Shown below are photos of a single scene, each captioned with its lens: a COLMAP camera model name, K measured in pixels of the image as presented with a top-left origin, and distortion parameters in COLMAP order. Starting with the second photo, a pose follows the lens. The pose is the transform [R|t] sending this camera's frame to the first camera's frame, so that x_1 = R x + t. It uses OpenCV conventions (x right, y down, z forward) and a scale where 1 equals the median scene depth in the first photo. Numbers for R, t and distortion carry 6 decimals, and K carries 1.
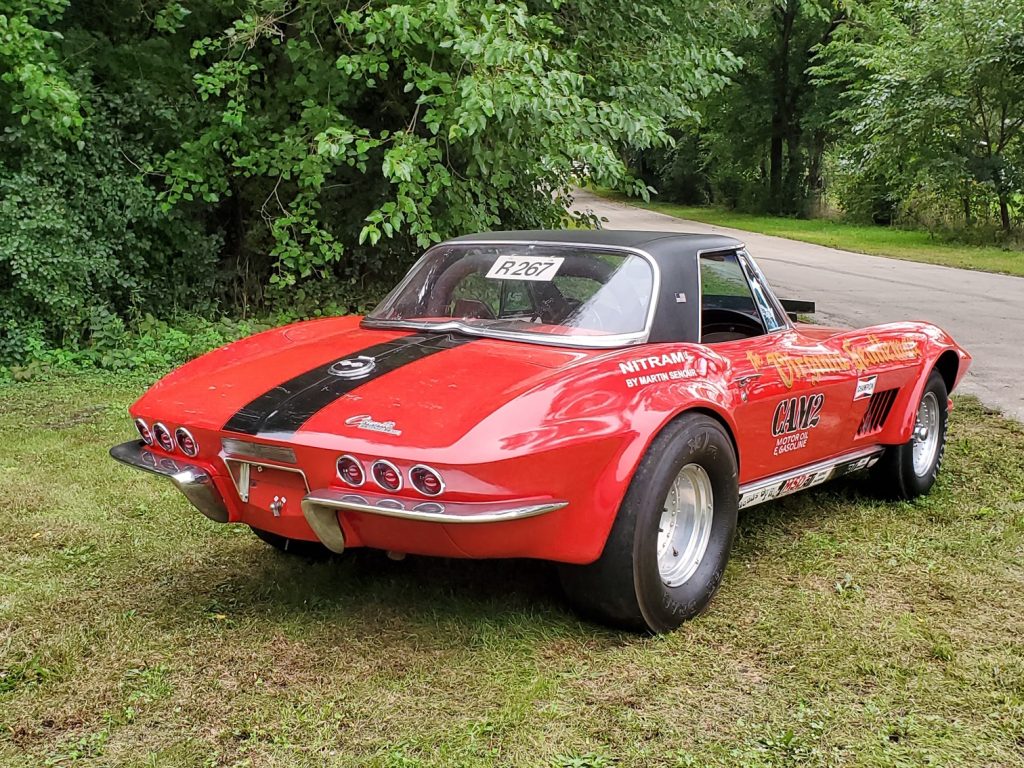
lens RADIAL K [[1242.7, 0, 512.0], [0, 1242.7, 384.0], [0, 0, 1]] dist [0.236311, -0.813660]
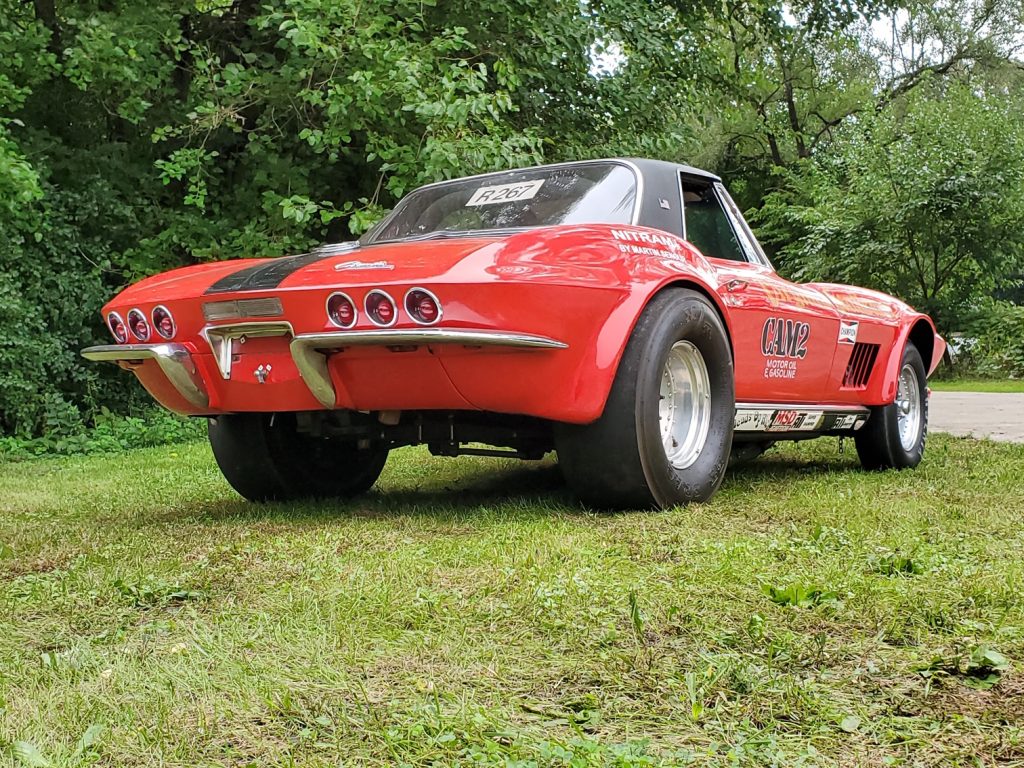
lens RADIAL K [[1242.7, 0, 512.0], [0, 1242.7, 384.0], [0, 0, 1]] dist [0.236311, -0.813660]
pose [[0.998641, -0.029025, 0.043276, -0.015112], [0.035576, 0.986596, -0.159259, 0.102678], [-0.038074, 0.160583, 0.986288, 0.020504]]
